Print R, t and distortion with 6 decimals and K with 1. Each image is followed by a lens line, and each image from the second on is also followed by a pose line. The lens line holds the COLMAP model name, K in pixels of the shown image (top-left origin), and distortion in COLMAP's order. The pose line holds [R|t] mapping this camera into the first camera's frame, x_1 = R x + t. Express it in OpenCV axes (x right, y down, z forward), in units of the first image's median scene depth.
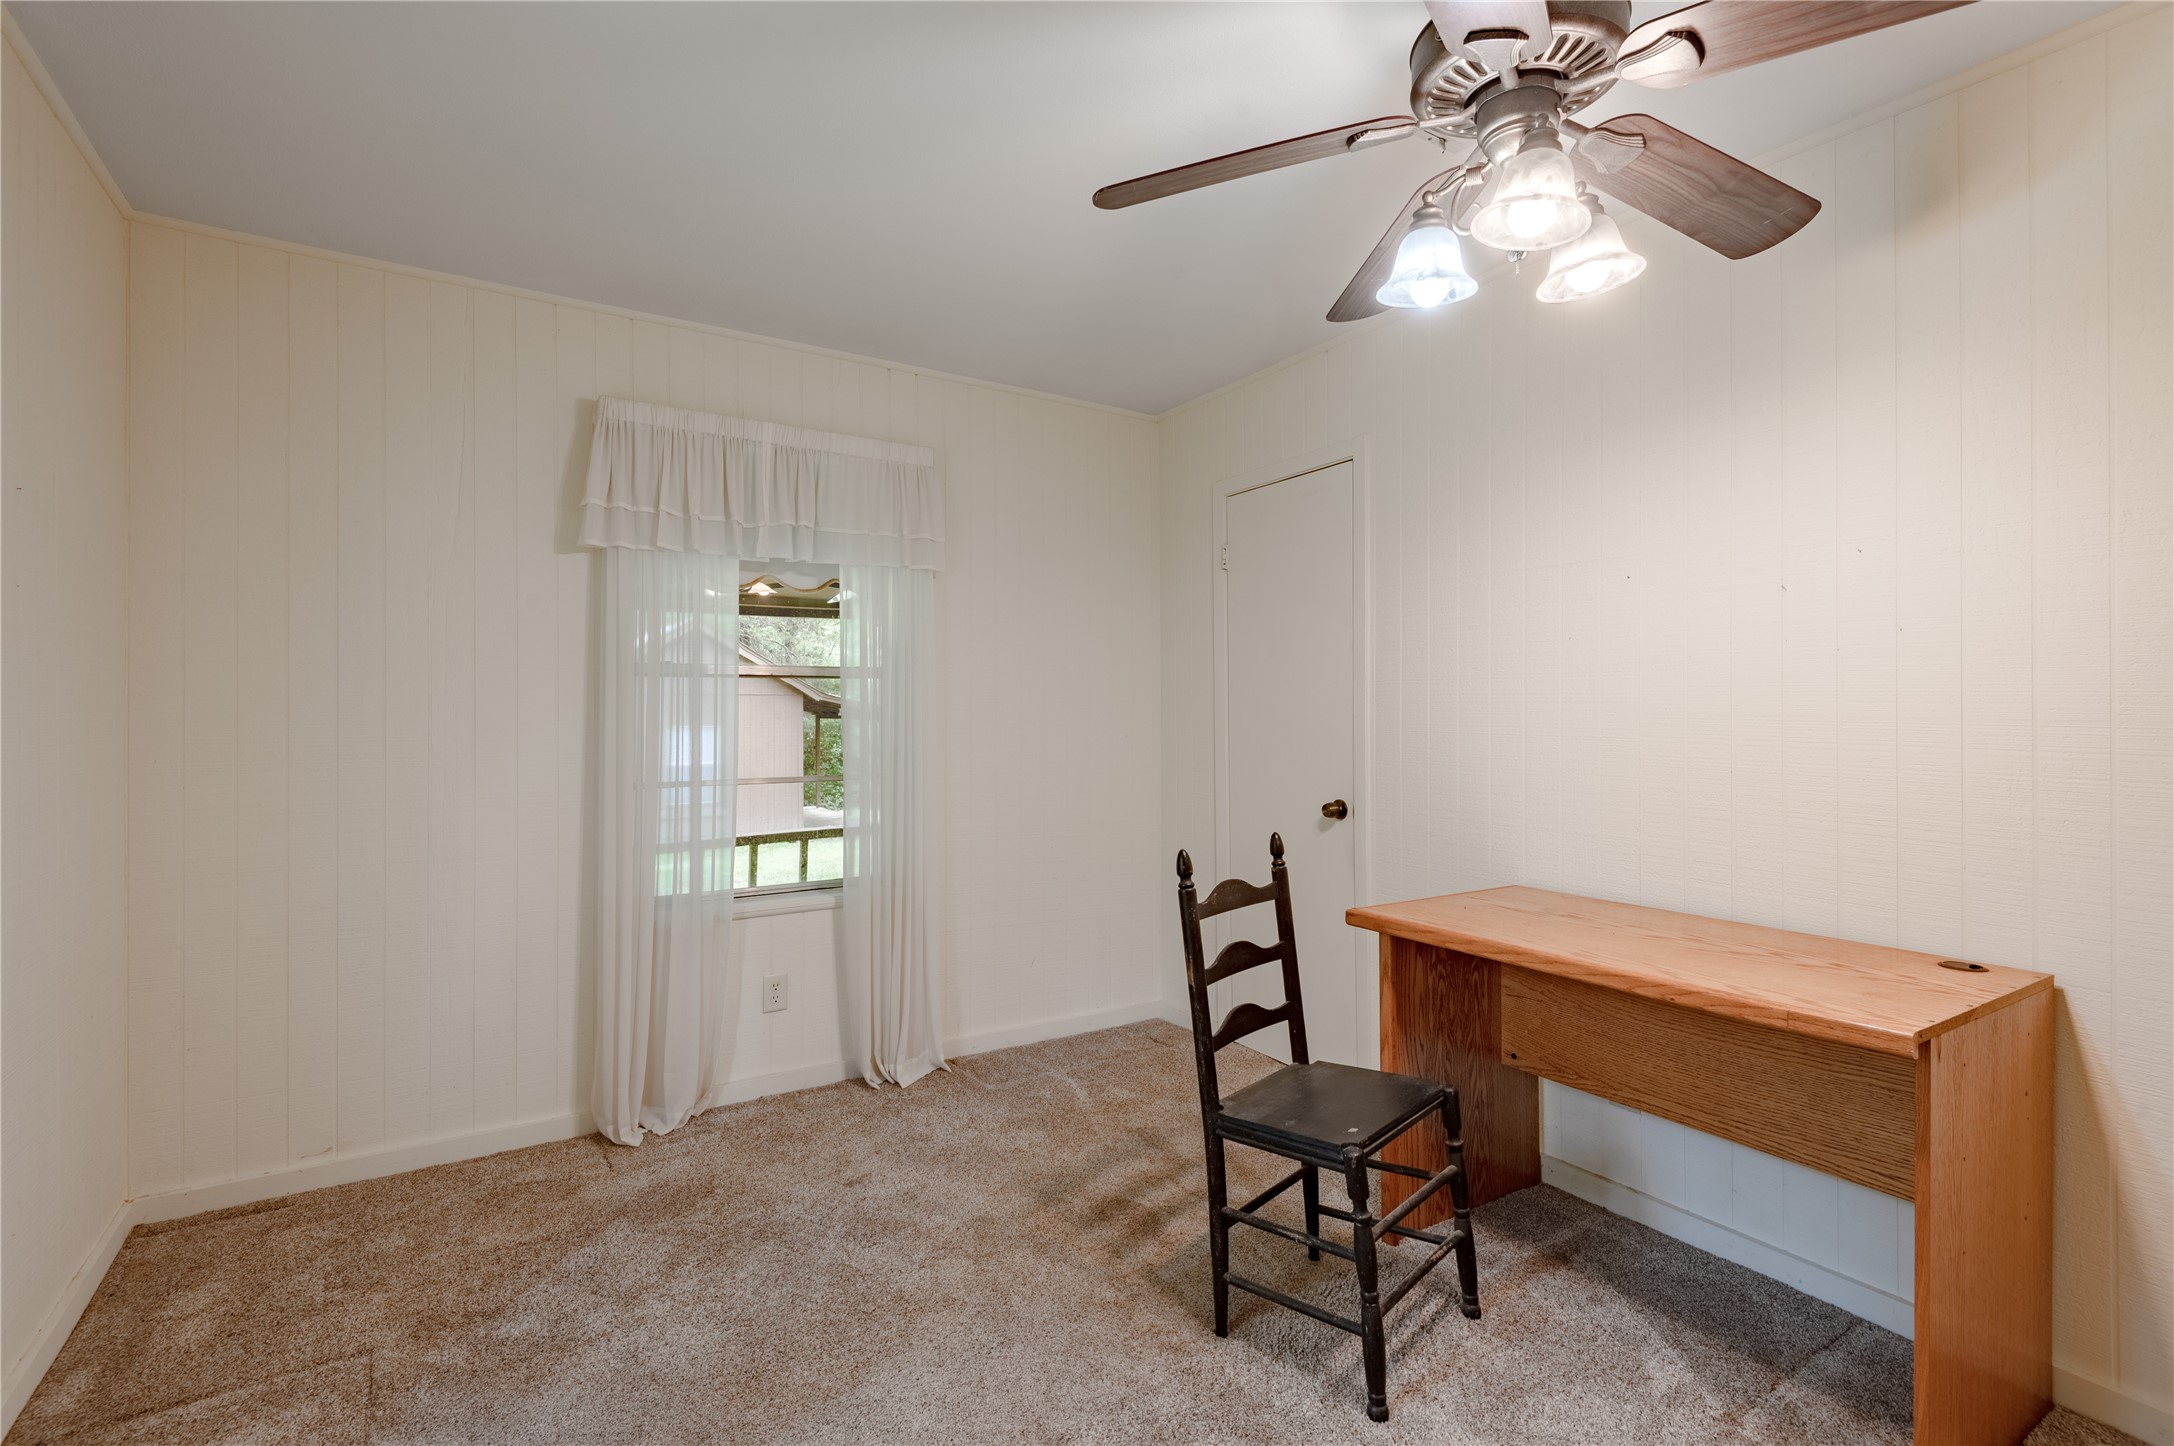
lens RADIAL K [[1003.5, 0, 1082.7], [0, 1003.5, 740.9], [0, 0, 1]] dist [0.050949, -0.031485]
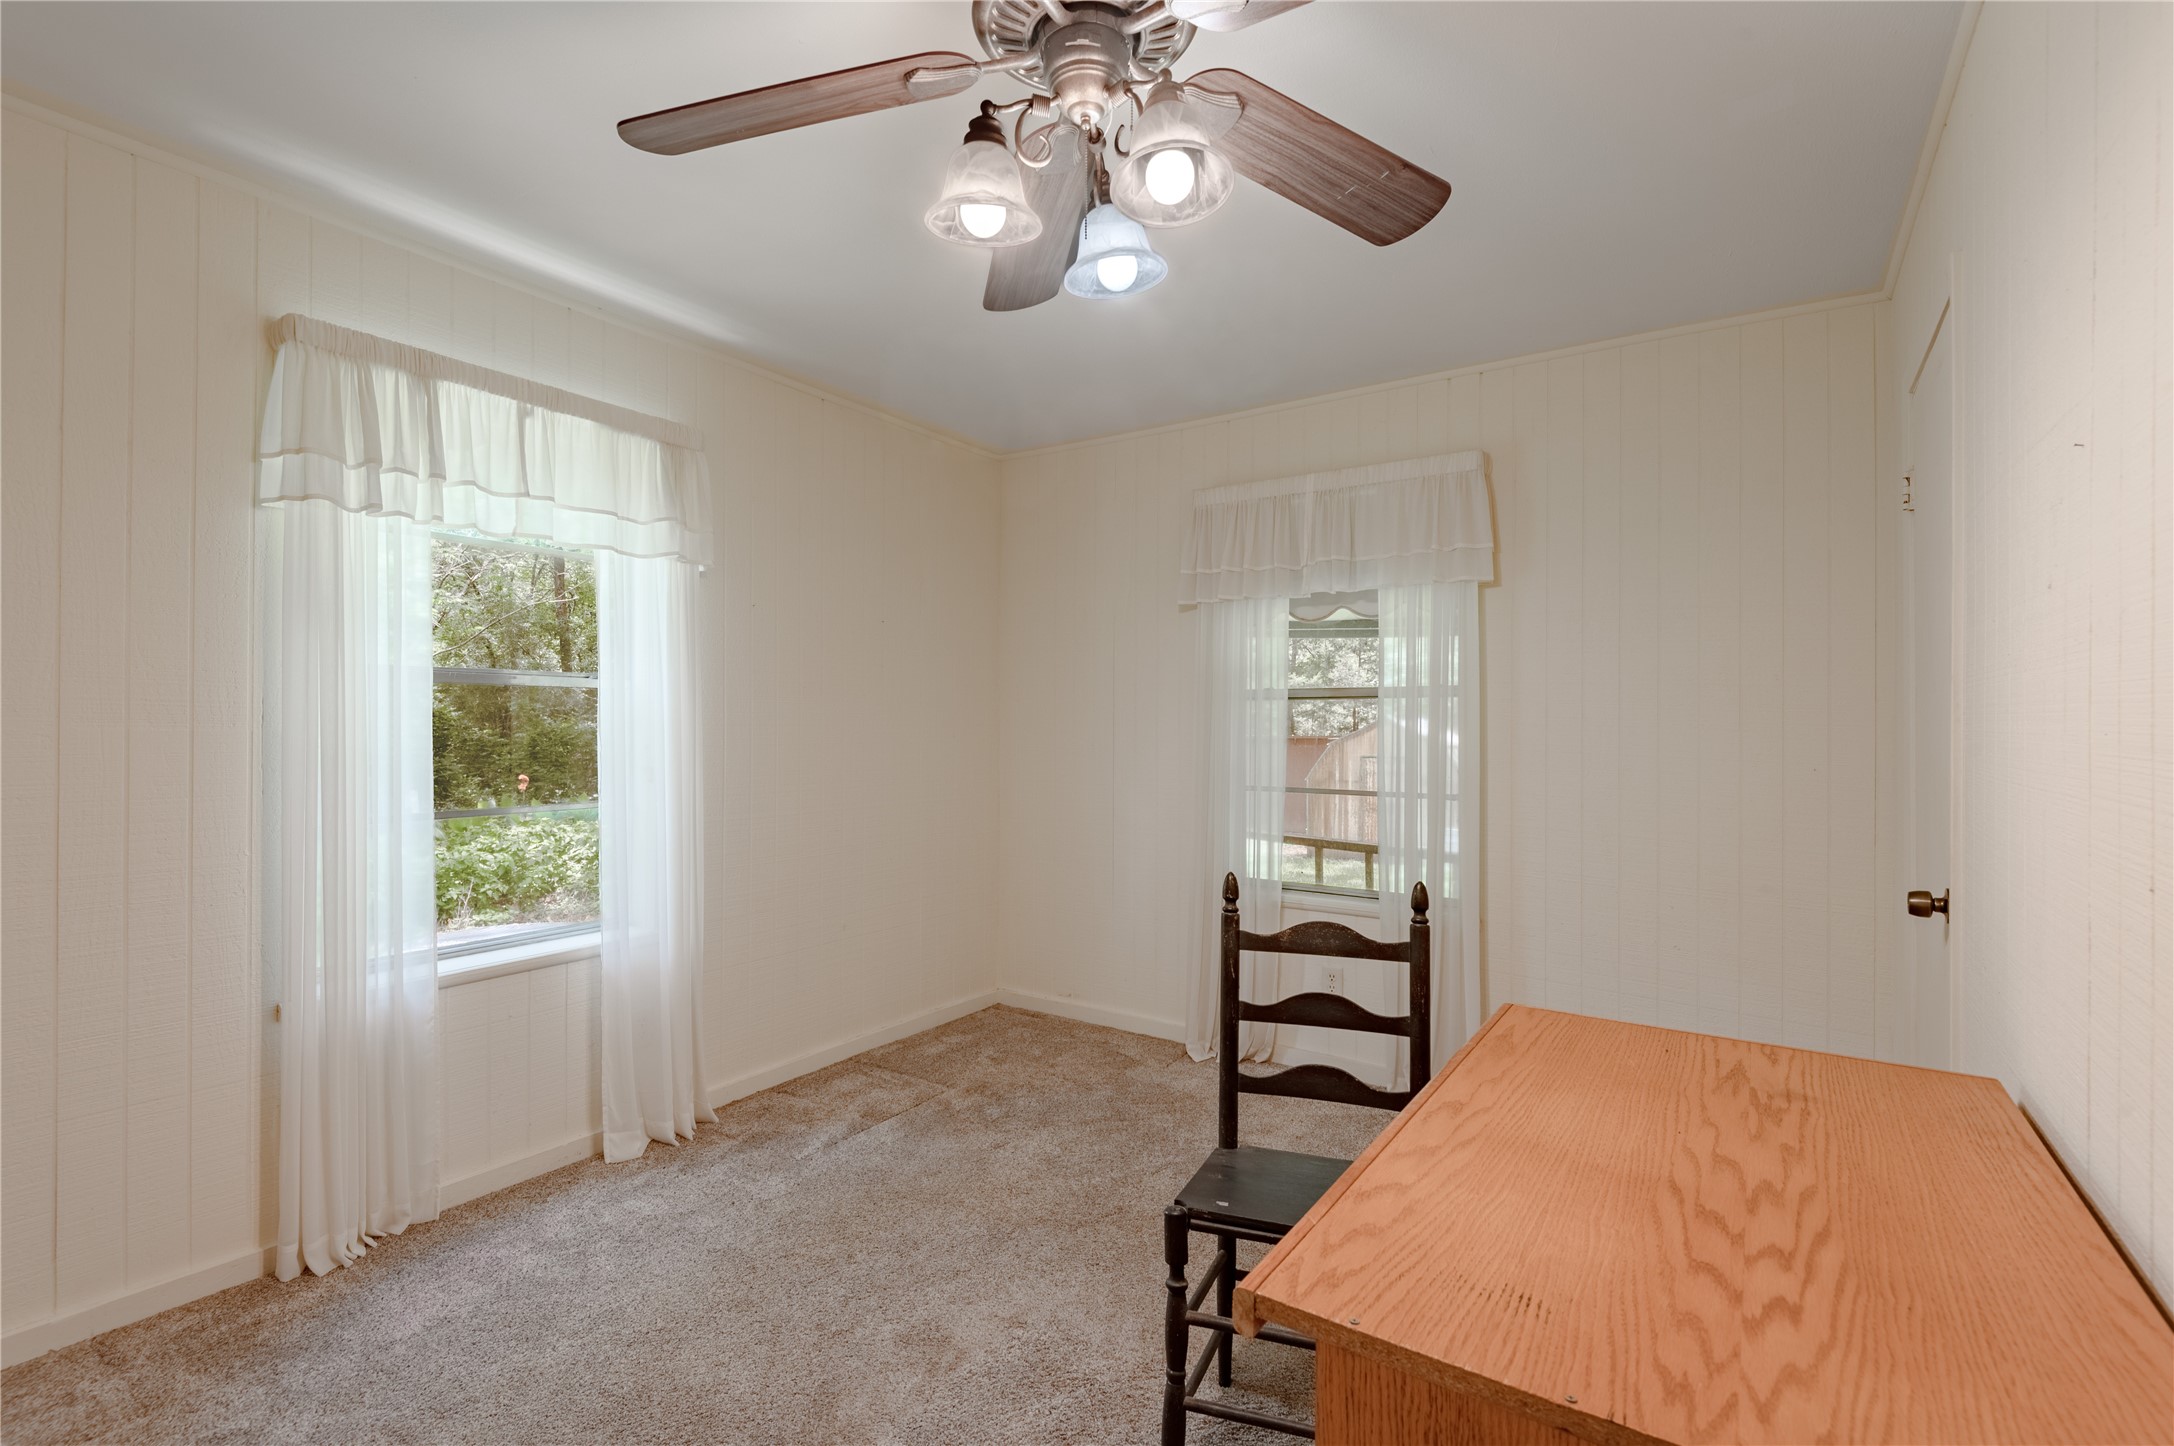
lens RADIAL K [[1003.5, 0, 1082.7], [0, 1003.5, 740.9], [0, 0, 1]] dist [0.050949, -0.031485]
pose [[0.394143, 0.019868, -0.918834, 0.834234], [-0.031424, 0.999473, 0.008132, -0.020855], [0.918512, 0.025668, 0.394560, 0.425569]]
